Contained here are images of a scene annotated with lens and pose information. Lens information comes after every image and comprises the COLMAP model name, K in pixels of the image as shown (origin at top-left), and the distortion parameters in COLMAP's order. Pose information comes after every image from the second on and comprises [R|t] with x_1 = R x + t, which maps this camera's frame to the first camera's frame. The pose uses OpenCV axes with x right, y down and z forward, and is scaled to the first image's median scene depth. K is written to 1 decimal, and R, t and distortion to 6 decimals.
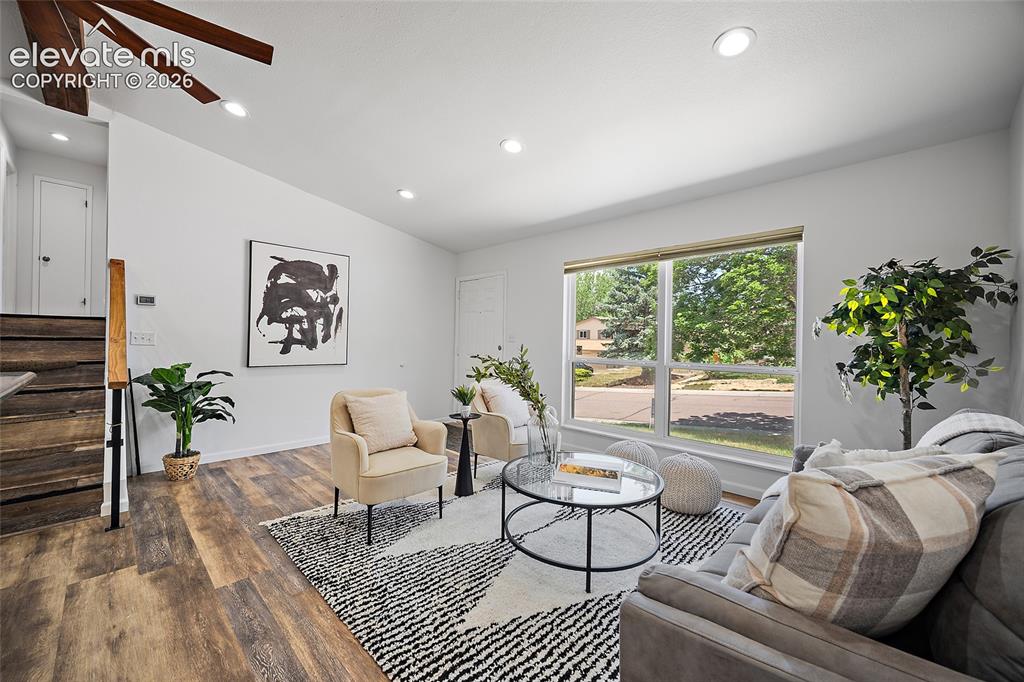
lens RADIAL K [[402.5, 0, 507.4], [0, 402.5, 341.6], [0, 0, 1]] dist [-0.002233, -0.000159]
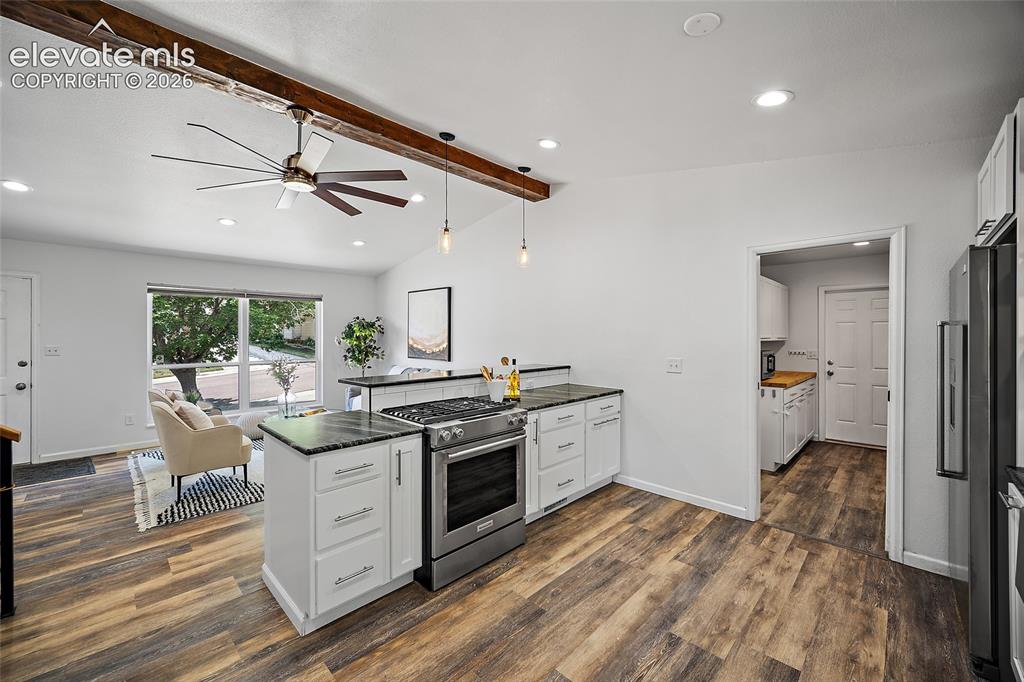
lens RADIAL K [[402.5, 0, 507.4], [0, 402.5, 341.6], [0, 0, 1]] dist [-0.002233, -0.000159]
pose [[-0.004552, -0.029484, 0.999555, -1.861832], [0.002830, 0.999561, 0.029497, -0.114065], [-0.999986, 0.002963, -0.004467, -0.018997]]
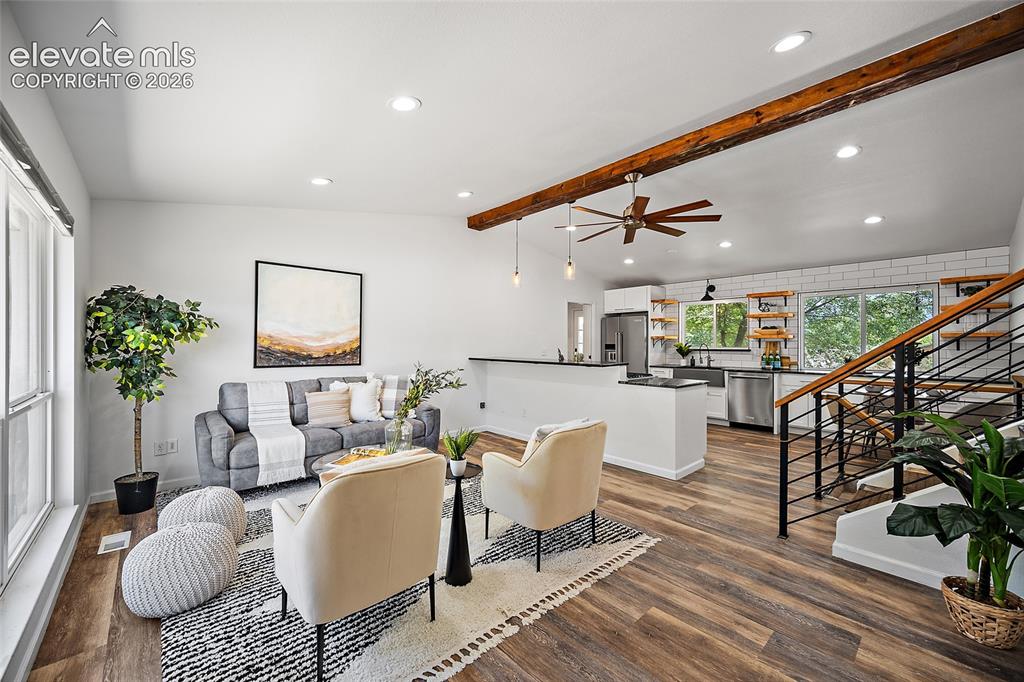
lens RADIAL K [[402.5, 0, 507.4], [0, 402.5, 341.6], [0, 0, 1]] dist [-0.002233, -0.000159]
pose [[-0.998405, -0.015587, 0.054260, -0.293995], [-0.015388, 0.999873, 0.004083, -0.058491], [-0.054317, 0.003242, -0.998518, 2.219594]]
